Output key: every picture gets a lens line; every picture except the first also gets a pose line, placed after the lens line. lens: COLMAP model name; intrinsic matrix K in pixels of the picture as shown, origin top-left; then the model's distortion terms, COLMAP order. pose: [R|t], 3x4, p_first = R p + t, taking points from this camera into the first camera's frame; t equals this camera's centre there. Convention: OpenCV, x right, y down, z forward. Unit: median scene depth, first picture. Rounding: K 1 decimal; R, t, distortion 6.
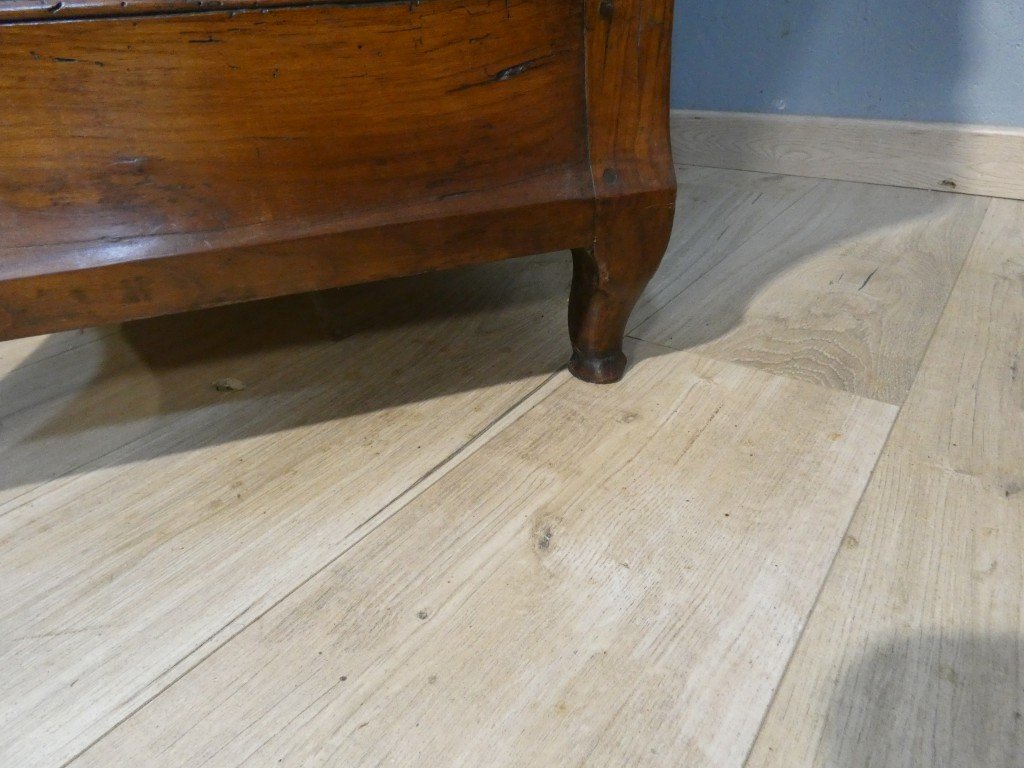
lens RADIAL K [[632.6, 0, 508.2], [0, 632.6, 351.0], [0, 0, 1]] dist [0.003949, 0.001727]
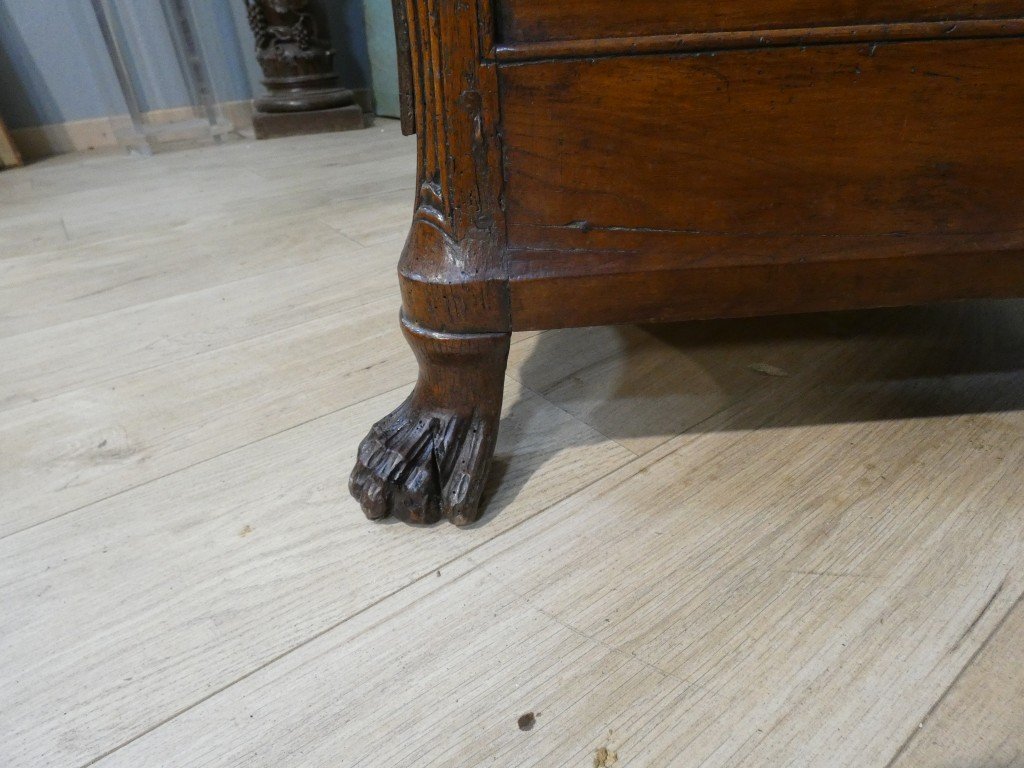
lens RADIAL K [[637.2, 0, 512.3], [0, 637.2, 347.0], [0, 0, 1]] dist [-0.002161, 0.001481]
pose [[0.963434, 0.119438, -0.239855, -0.843859], [-0.120453, 0.992664, 0.010477, 0.078010], [0.239347, 0.018797, 0.970752, -0.212249]]
